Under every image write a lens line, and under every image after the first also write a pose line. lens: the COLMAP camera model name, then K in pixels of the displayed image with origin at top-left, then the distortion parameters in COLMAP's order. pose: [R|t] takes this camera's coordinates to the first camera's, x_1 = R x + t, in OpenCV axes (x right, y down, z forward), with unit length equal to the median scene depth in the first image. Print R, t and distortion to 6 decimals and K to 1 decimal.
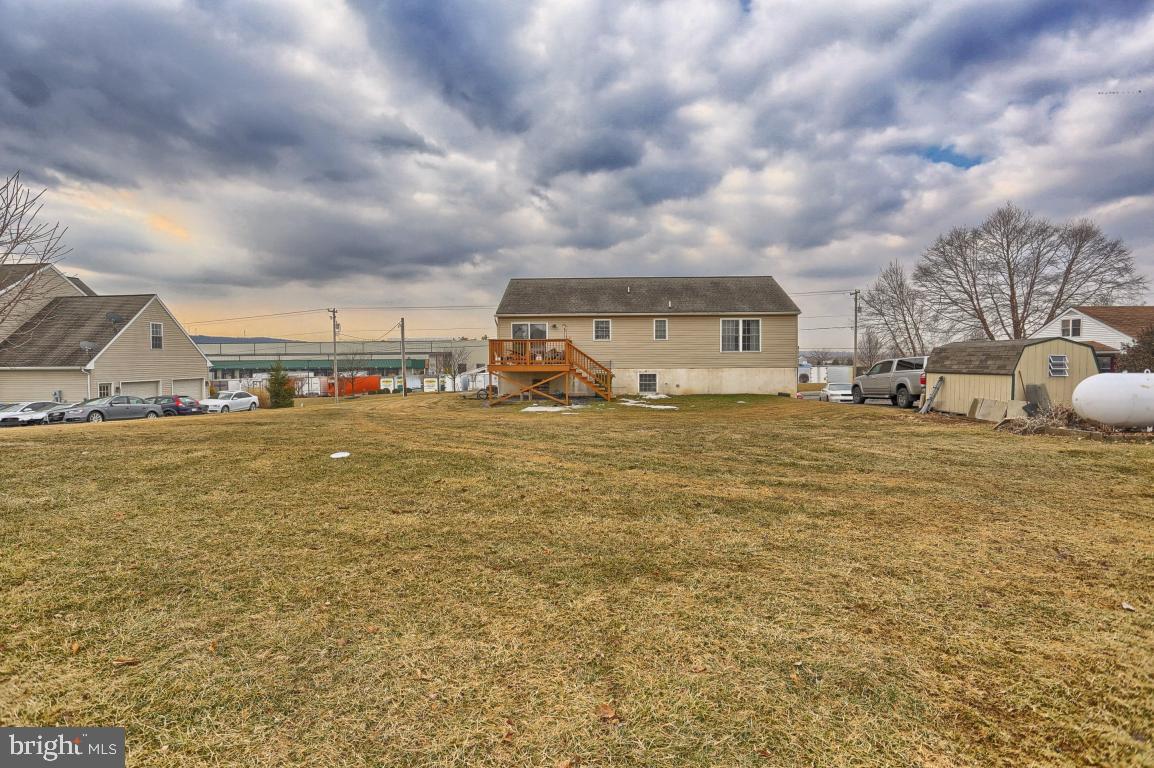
lens RADIAL K [[554.6, 0, 590.4], [0, 554.6, 442.9], [0, 0, 1]] dist [-0.015125, 0.002975]
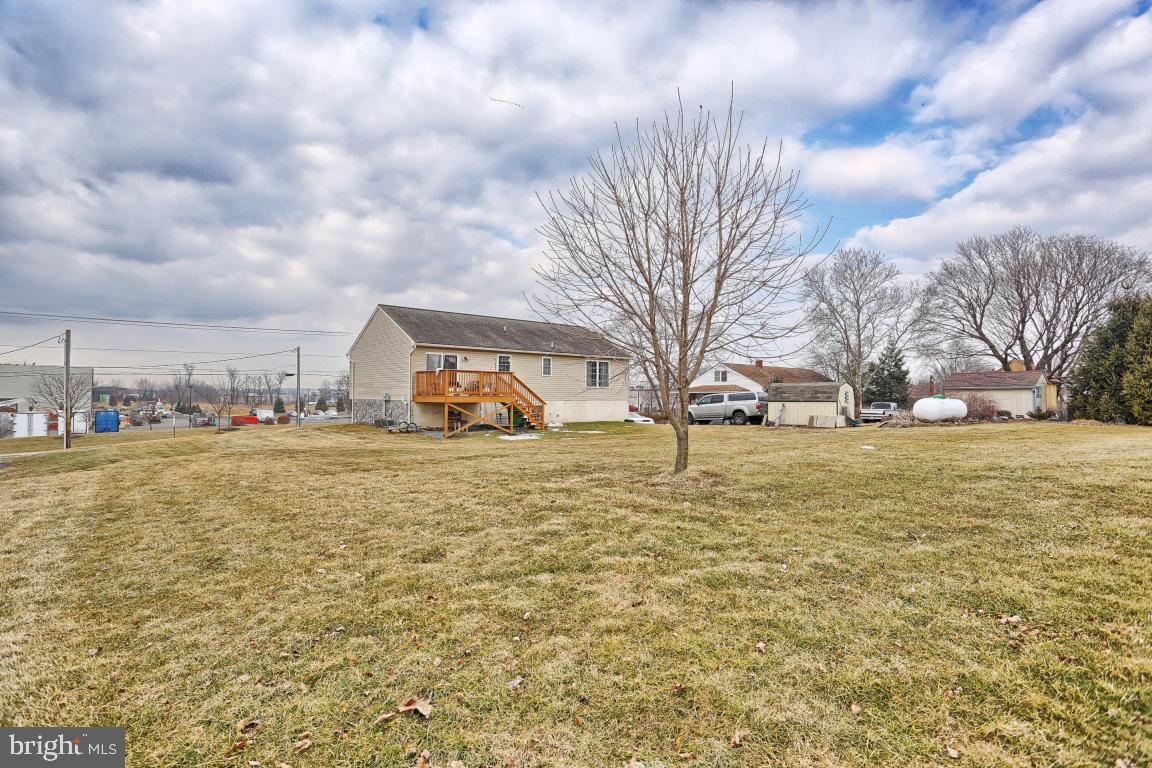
lens RADIAL K [[561.6, 0, 571.6], [0, 561.6, 380.2], [0, 0, 1]] dist [-0.040483, 0.013388]
pose [[0.746185, 0.028229, 0.665140, -0.121376], [0.092151, 0.985104, -0.145187, -0.000765], [-0.659330, 0.169629, 0.732468, 0.024292]]
